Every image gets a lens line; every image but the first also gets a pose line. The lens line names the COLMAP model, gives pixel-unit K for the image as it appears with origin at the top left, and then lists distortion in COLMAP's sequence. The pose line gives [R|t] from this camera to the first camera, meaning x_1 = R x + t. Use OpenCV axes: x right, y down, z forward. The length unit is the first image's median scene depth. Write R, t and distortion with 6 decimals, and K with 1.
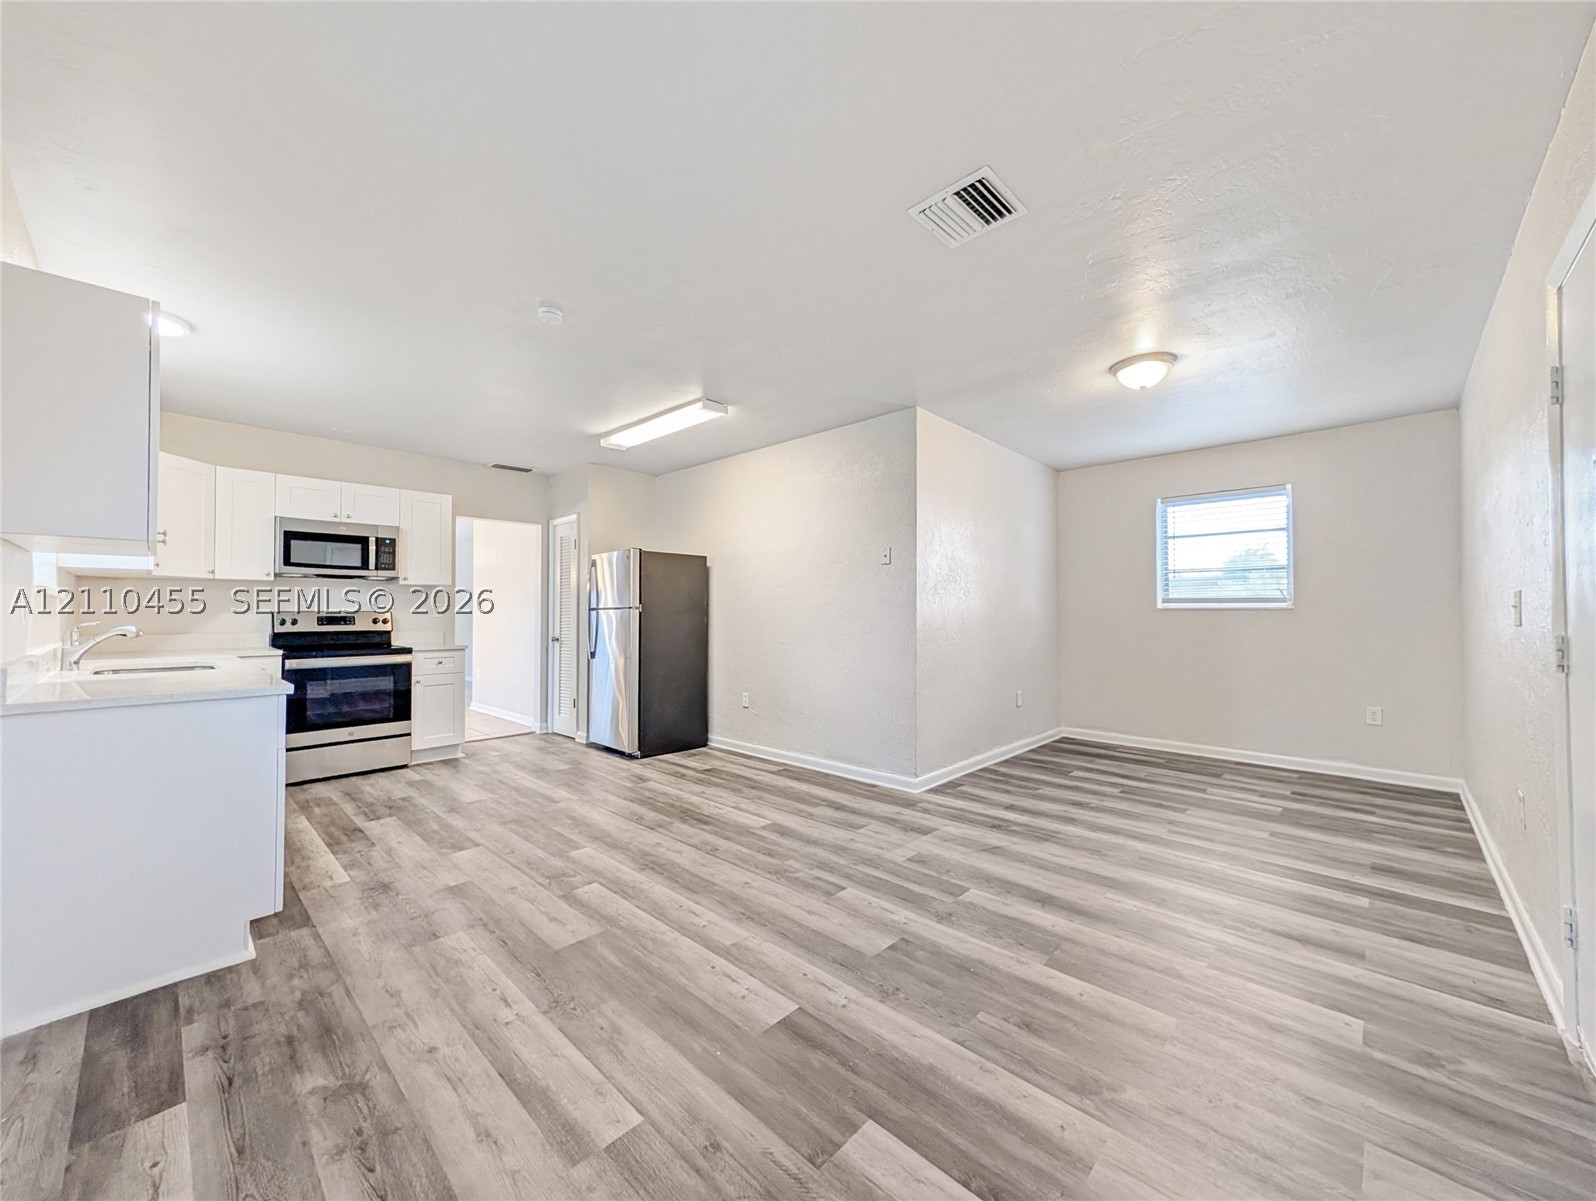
lens RADIAL K [[617.6, 0, 801.6], [0, 617.6, 615.7], [0, 0, 1]] dist [0.001104, 0.000102]
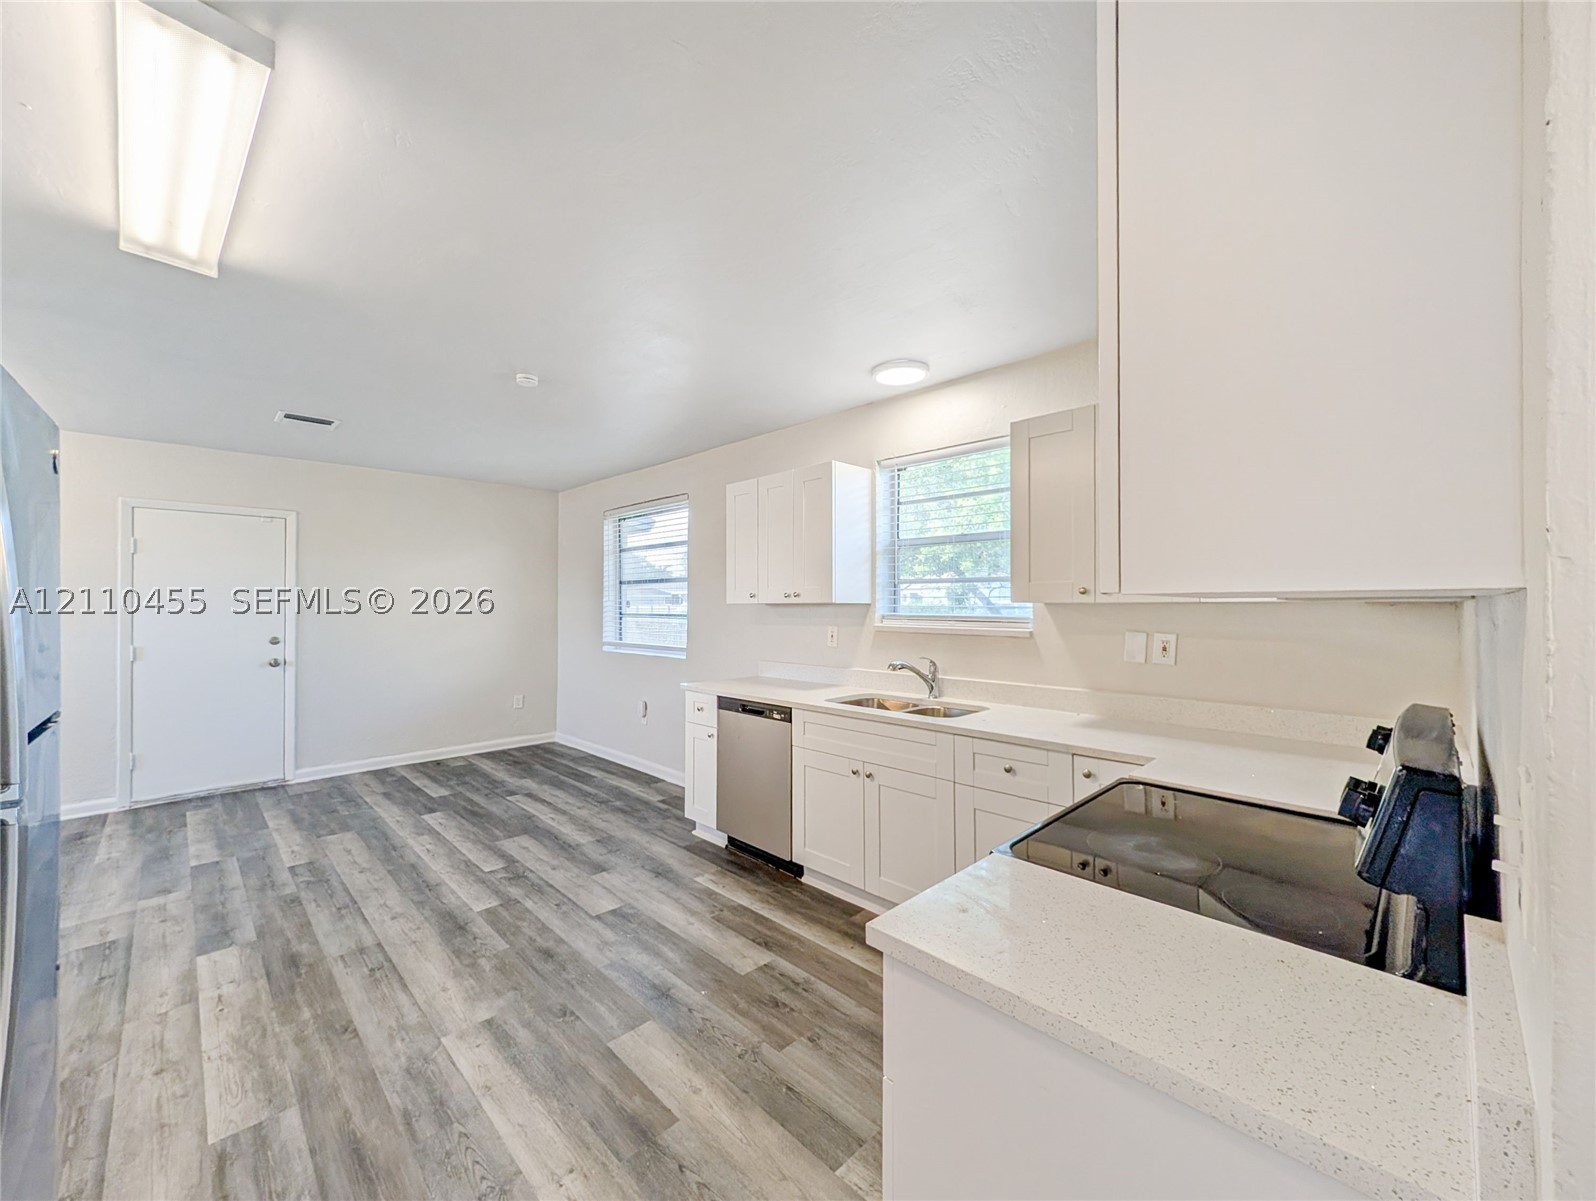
lens RADIAL K [[626.2, 0, 798.0], [0, 626.2, 600.5], [0, 0, 1]] dist [0.002319, 0.000435]
pose [[-0.999553, -0.001614, 0.029866, -0.694439], [-0.001721, 0.999992, -0.003576, -0.064882], [-0.029860, -0.003626, -0.999548, 1.568784]]
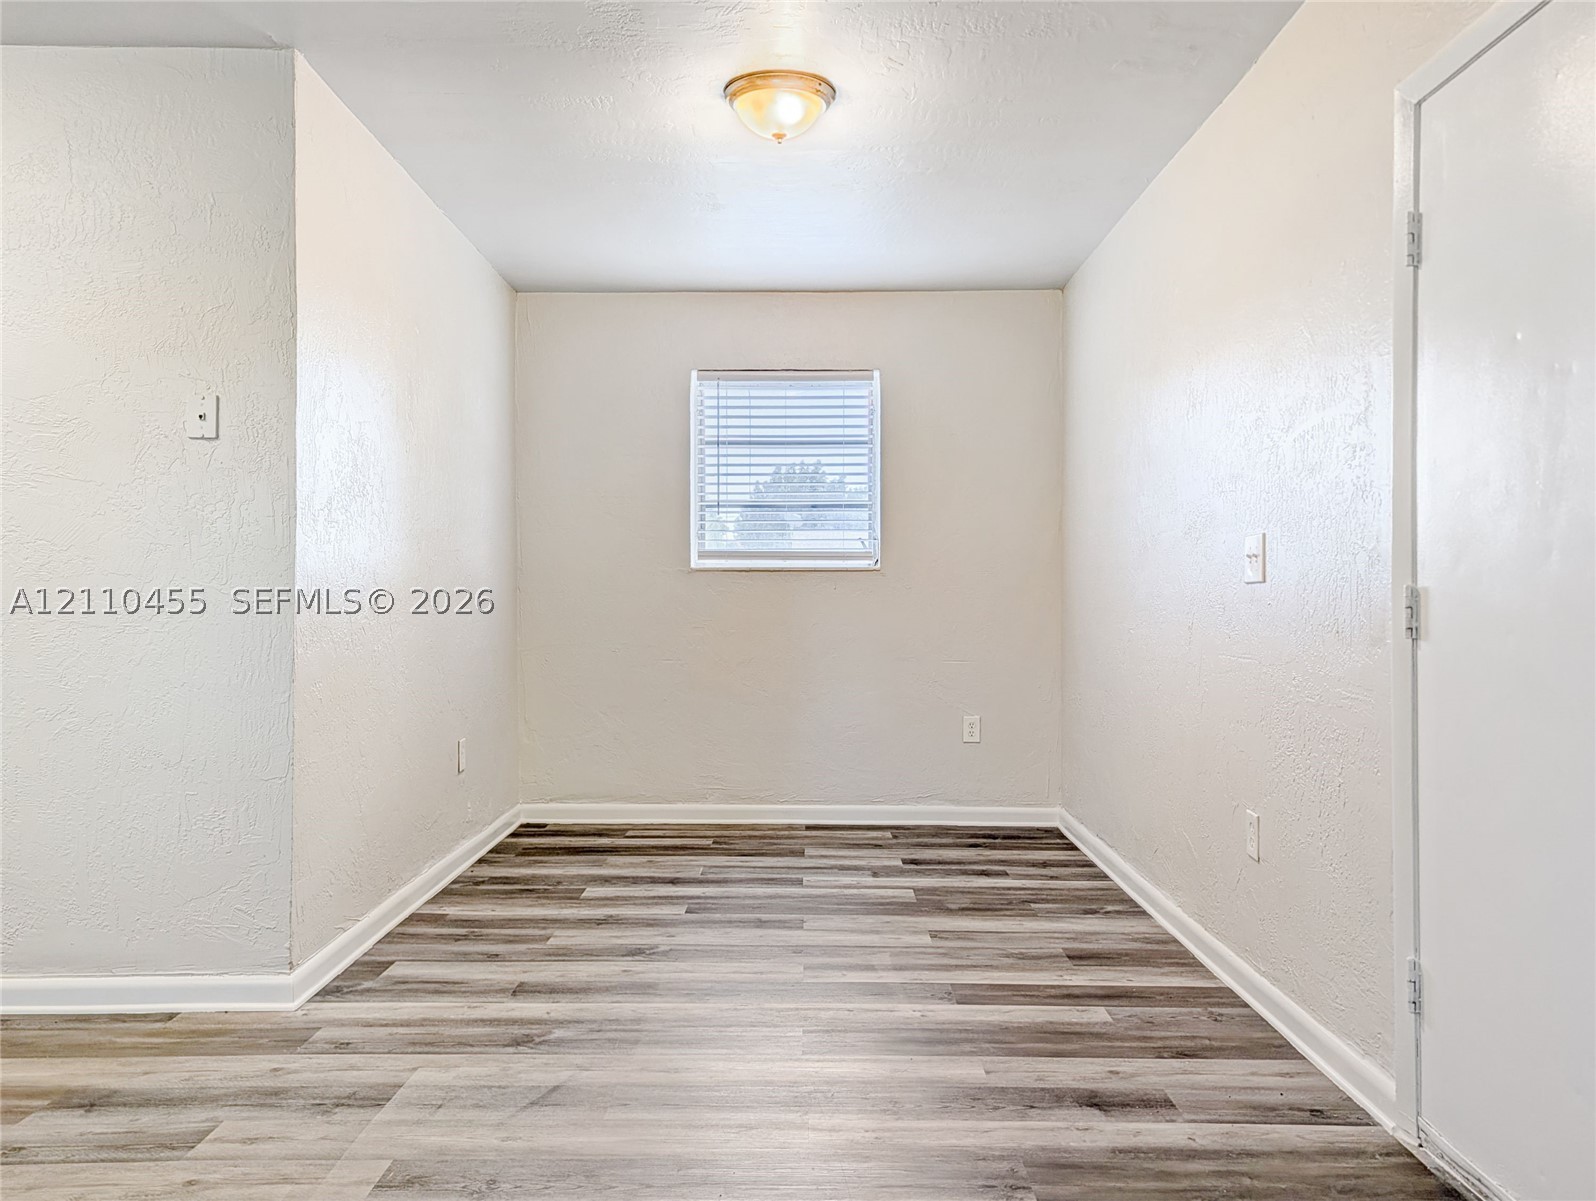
lens RADIAL K [[1196.2, 0, 798.0], [0, 1196.2, 600.5], [0, 0, 1]] dist [0.027369, -0.006941]
pose [[0.731123, -0.006433, 0.682216, -0.112348], [0.004530, 0.999979, 0.004575, 0.016547], [-0.682231, -0.000254, 0.731137, 0.195090]]
